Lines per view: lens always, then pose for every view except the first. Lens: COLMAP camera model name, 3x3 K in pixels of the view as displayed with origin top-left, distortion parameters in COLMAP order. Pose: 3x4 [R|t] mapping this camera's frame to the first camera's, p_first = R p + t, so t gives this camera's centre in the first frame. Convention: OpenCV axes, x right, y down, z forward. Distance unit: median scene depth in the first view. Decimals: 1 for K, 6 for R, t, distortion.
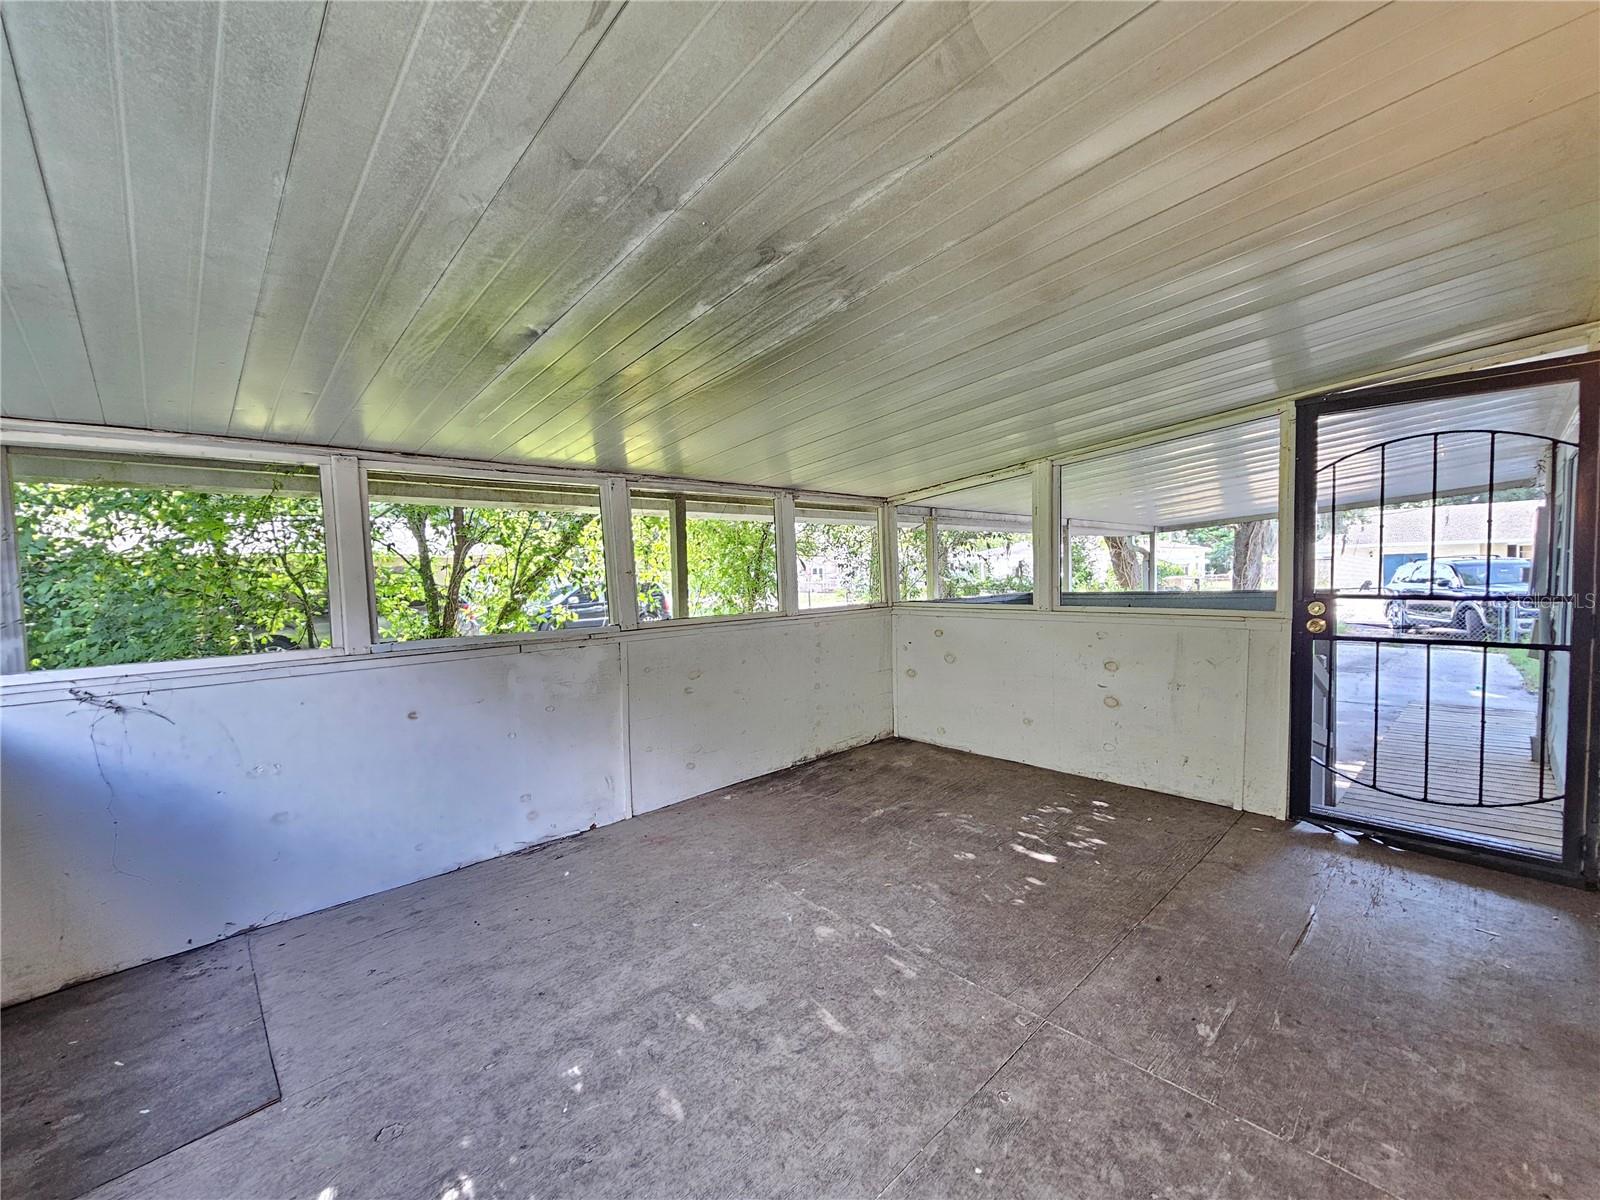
lens RADIAL K [[655.7, 0, 794.9], [0, 655.7, 606.9], [0, 0, 1]] dist [-0.000439, -0.000150]
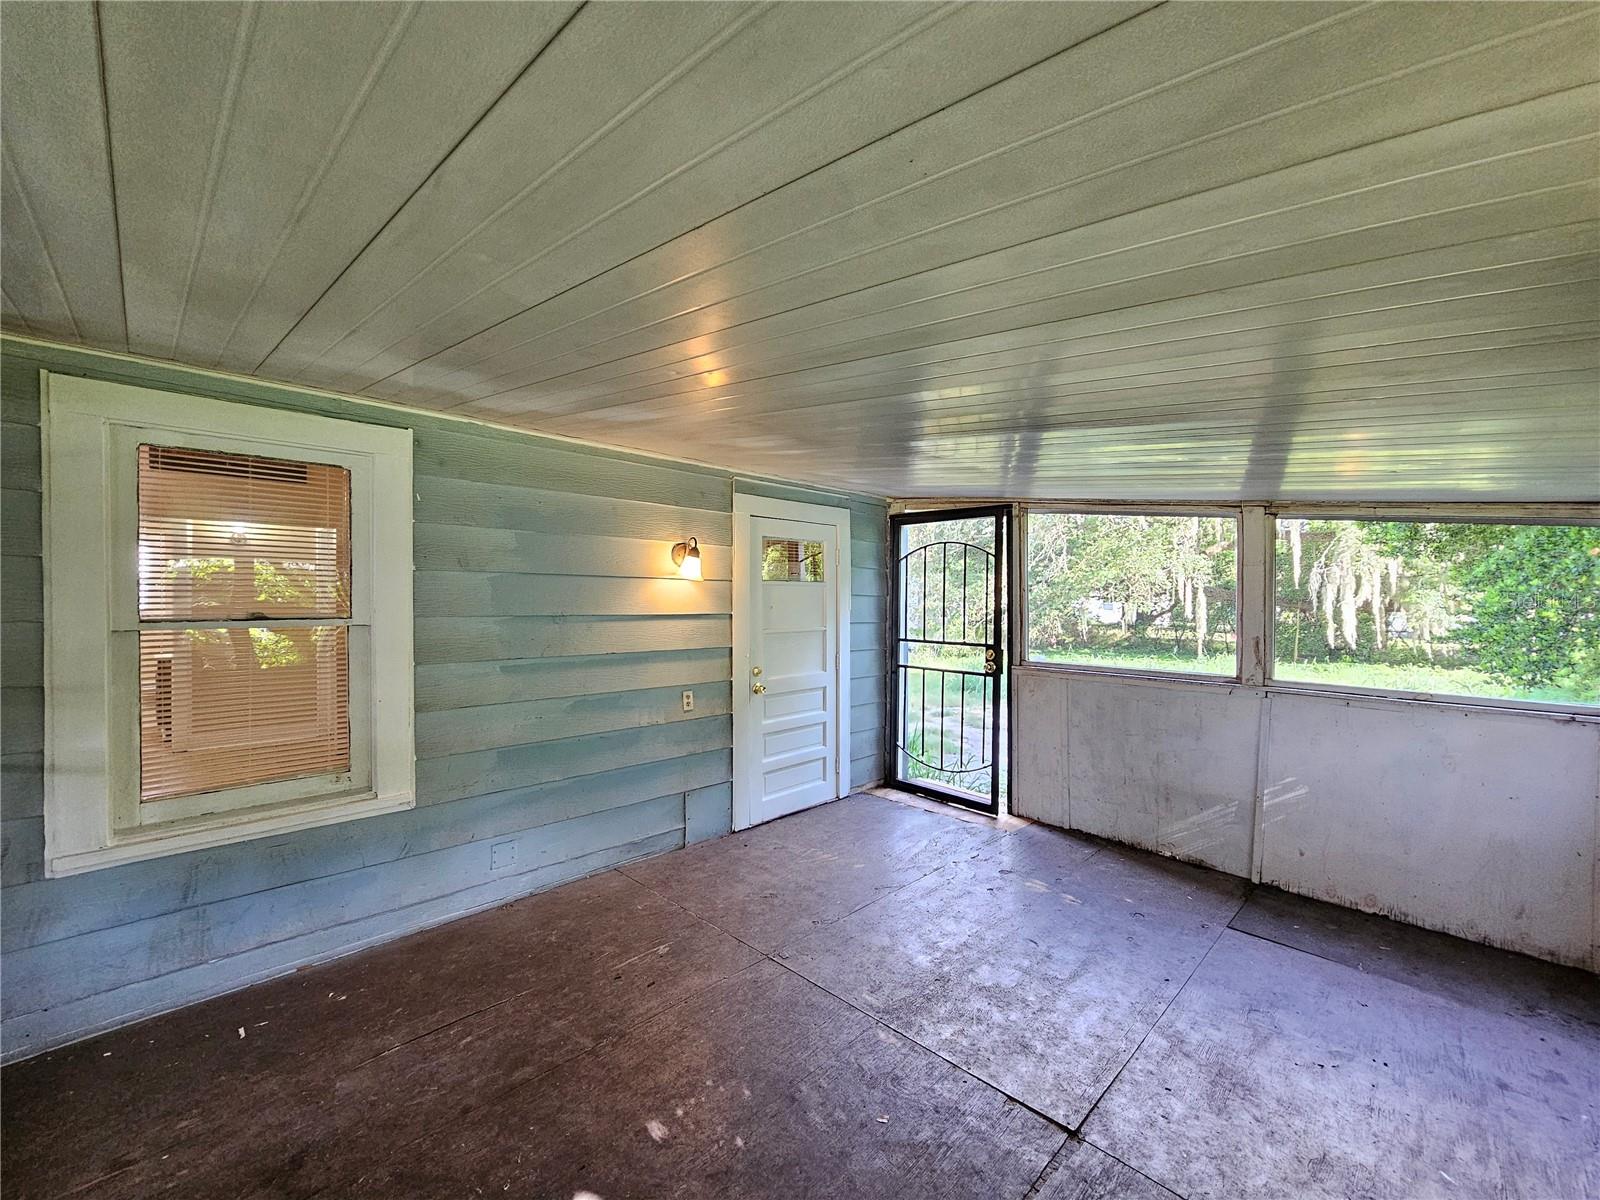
lens RADIAL K [[655.7, 0, 794.9], [0, 655.7, 606.9], [0, 0, 1]] dist [-0.000439, -0.000150]
pose [[-0.999740, 0.013504, -0.018398, 0.269557], [0.012242, 0.997671, 0.067097, -0.159342], [0.019261, 0.066854, -0.997577, 1.855522]]
